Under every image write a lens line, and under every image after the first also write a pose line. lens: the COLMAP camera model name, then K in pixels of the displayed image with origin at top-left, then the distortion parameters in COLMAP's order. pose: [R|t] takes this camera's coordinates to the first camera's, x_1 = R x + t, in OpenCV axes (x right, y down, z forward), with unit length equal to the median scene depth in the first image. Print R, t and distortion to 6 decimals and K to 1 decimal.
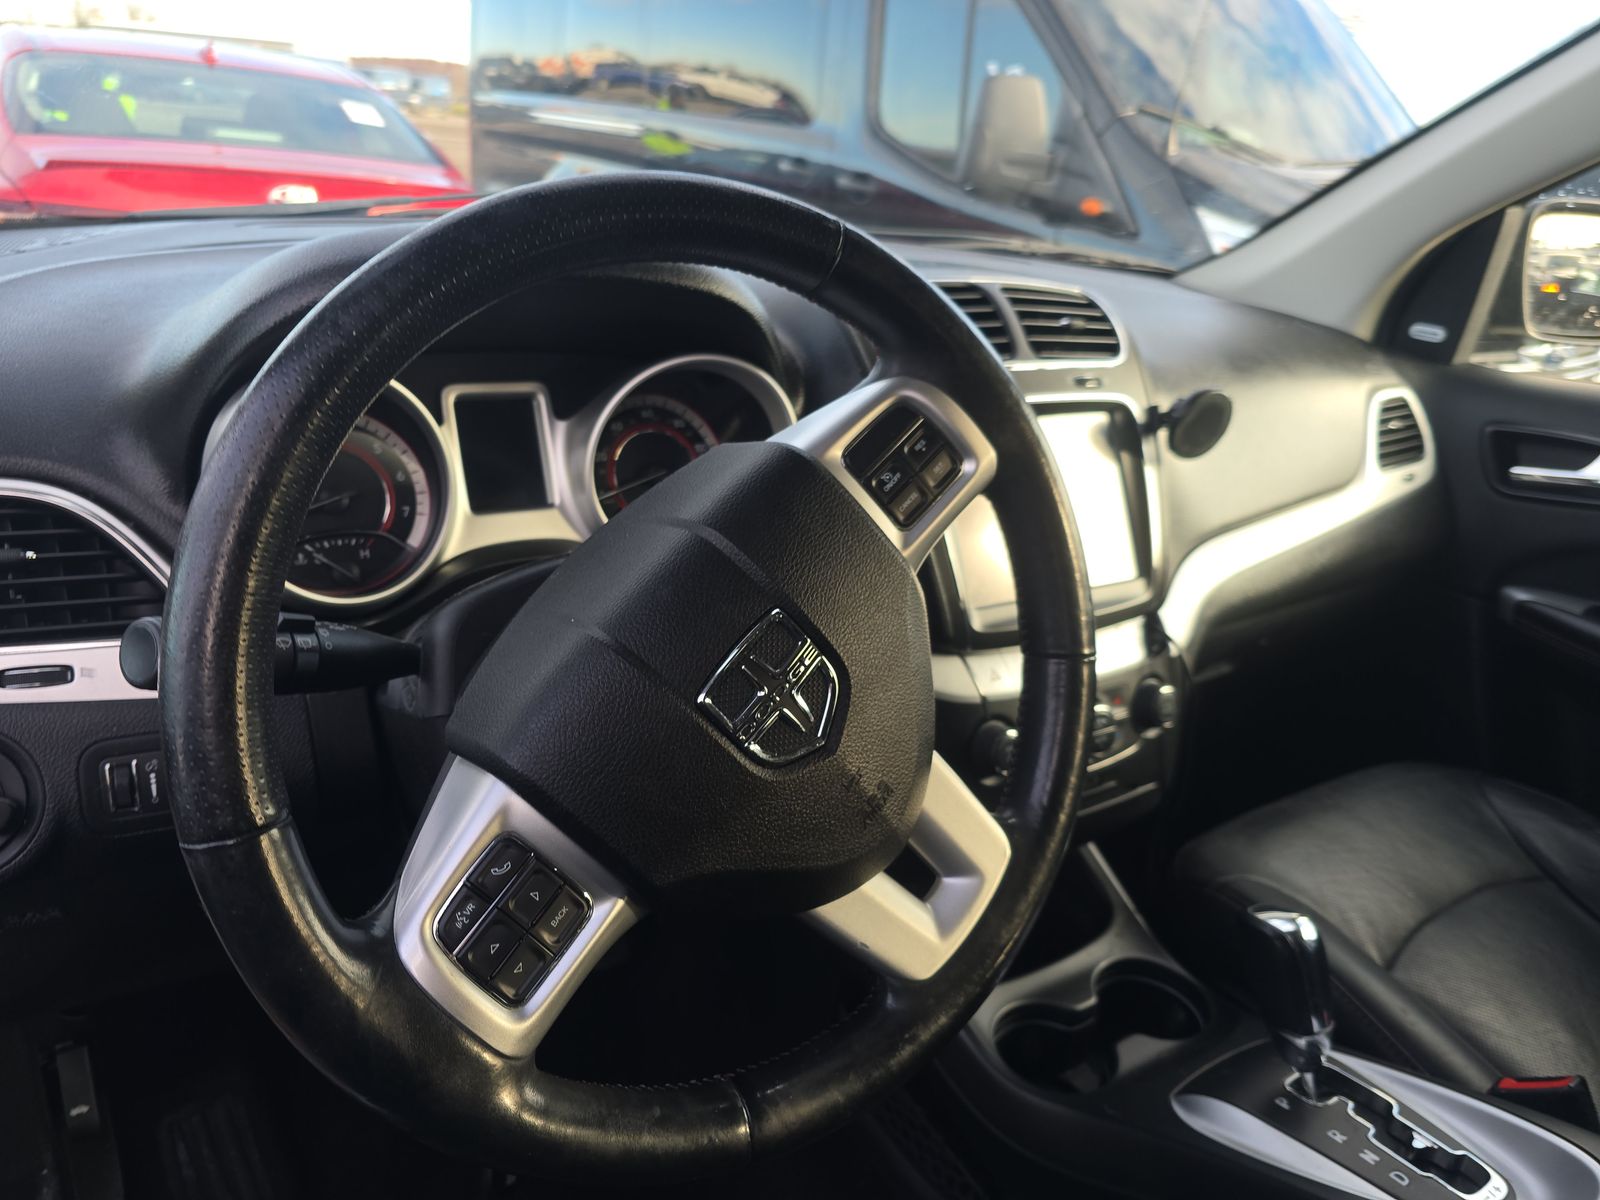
lens RADIAL K [[1146.0, 0, 800.0], [0, 1146.0, 600.0], [0, 0, 1]] dist [0.005611, -0.003632]
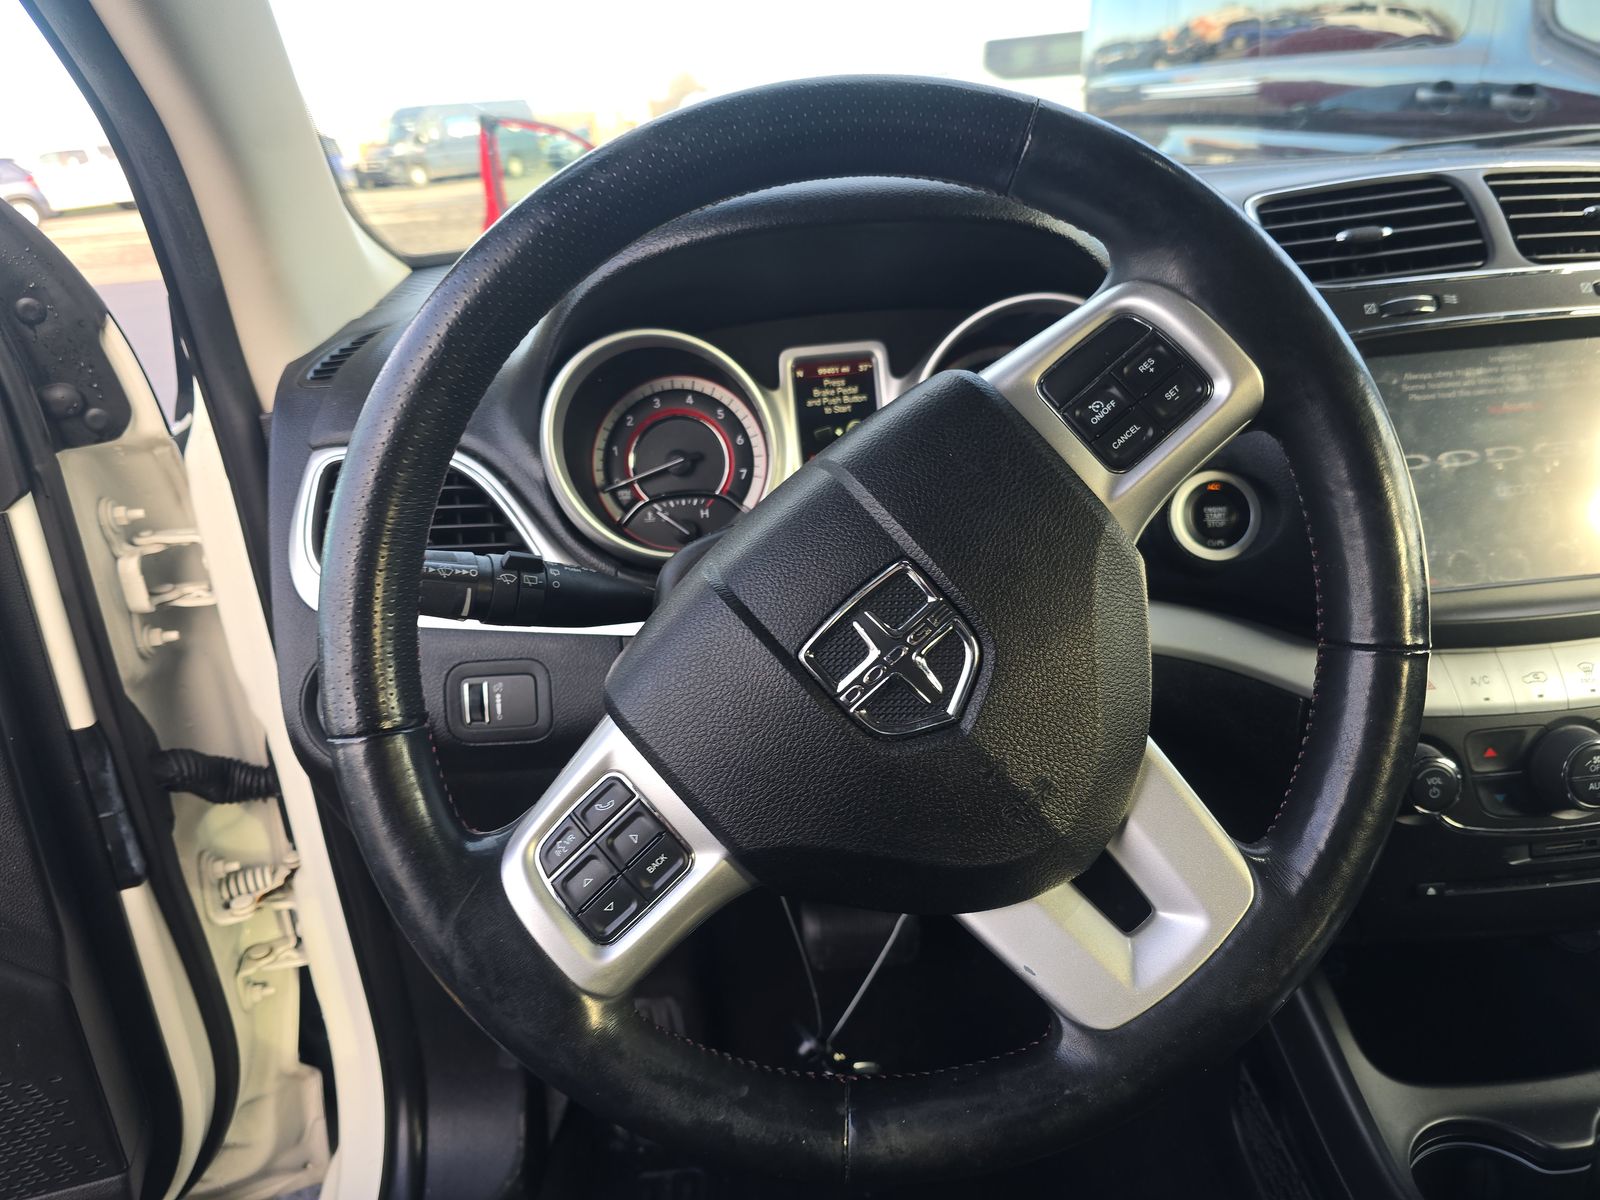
lens RADIAL K [[1146.0, 0, 800.0], [0, 1146.0, 600.0], [0, 0, 1]] dist [0.005611, -0.003632]
pose [[0.847949, 0.043195, -0.528315, 0.253442], [-0.042975, 0.998995, 0.012703, 0.021902], [0.528333, 0.011933, 0.848953, 0.148437]]
